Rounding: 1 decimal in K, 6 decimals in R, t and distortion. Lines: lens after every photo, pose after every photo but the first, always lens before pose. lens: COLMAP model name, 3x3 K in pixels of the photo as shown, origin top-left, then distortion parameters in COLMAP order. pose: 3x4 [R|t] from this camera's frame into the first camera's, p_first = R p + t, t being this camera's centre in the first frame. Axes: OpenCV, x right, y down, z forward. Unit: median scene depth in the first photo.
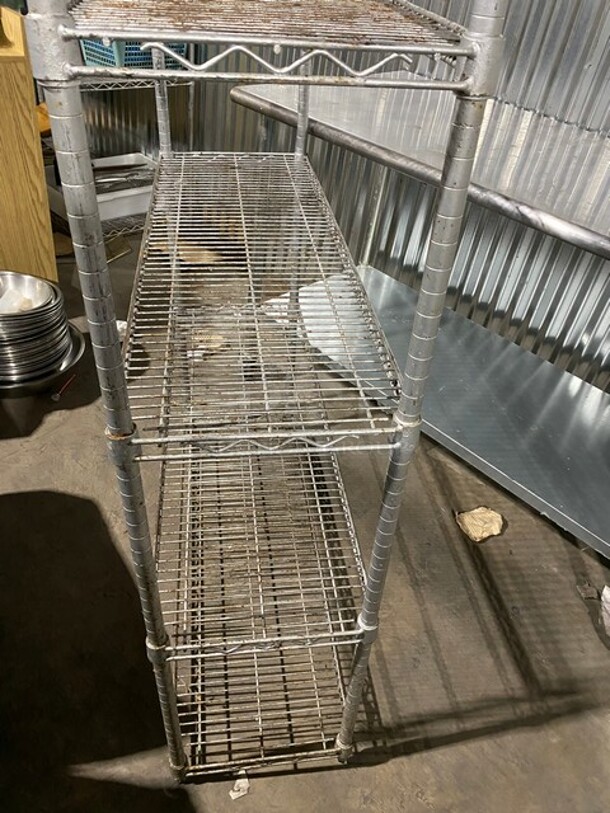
lens RADIAL K [[629.8, 0, 305.0], [0, 629.8, 406.5], [0, 0, 1]] dist [0.003359, 0.000330]
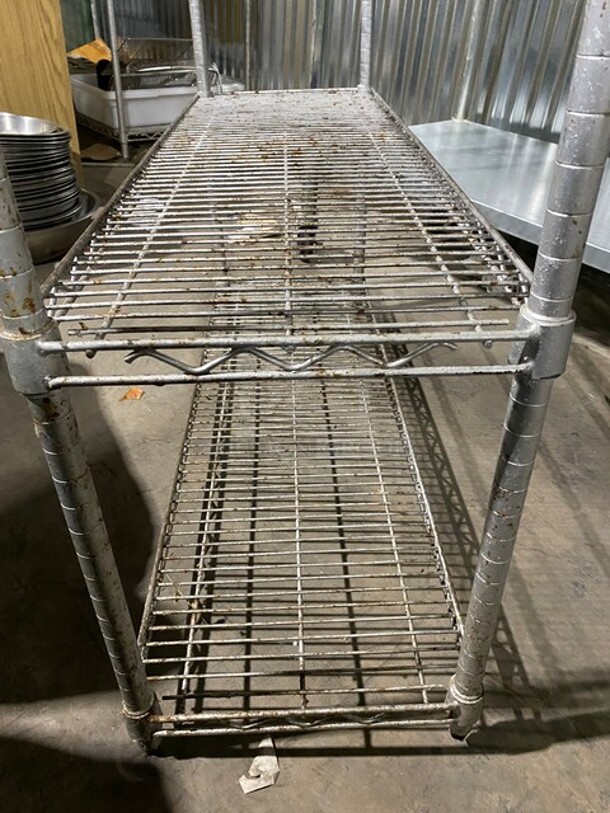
lens RADIAL K [[610.6, 0, 305.0], [0, 610.6, 406.5], [0, 0, 1]] dist [0.003032, -0.001263]
pose [[0.992477, -0.003999, -0.122362, -0.003588], [-0.007635, 0.995499, -0.094463, 0.321958], [0.122189, 0.094687, 0.987980, 0.438108]]
